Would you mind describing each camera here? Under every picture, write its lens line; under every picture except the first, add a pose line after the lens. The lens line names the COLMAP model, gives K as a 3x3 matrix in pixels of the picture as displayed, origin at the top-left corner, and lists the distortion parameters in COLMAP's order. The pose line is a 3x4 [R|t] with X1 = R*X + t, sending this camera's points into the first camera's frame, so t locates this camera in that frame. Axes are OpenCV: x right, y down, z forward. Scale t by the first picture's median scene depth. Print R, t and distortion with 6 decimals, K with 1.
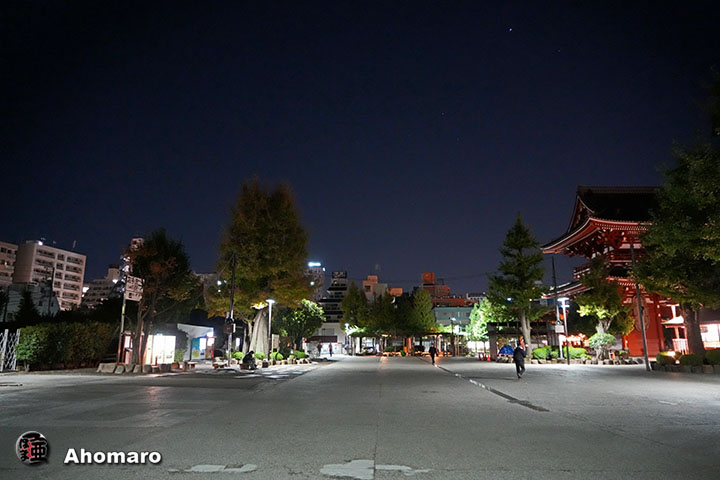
lens RADIAL K [[478.1, 0, 358.9], [0, 478.1, 231.9], [0, 0, 1]] dist [-0.046514, 0.030856]
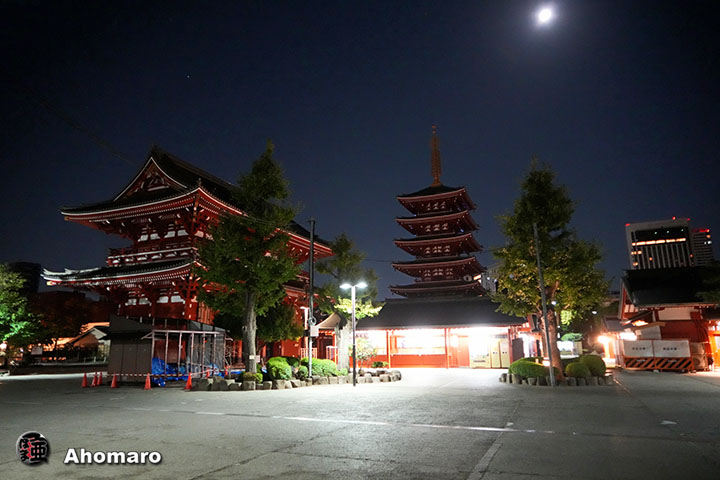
lens RADIAL K [[478.1, 0, 358.9], [0, 478.1, 231.9], [0, 0, 1]] dist [-0.046514, 0.030856]
pose [[0.327191, 0.212203, 0.920824, -0.128016], [-0.193864, 0.968806, -0.154376, 0.122257], [-0.924858, -0.128005, 0.358123, 0.545103]]
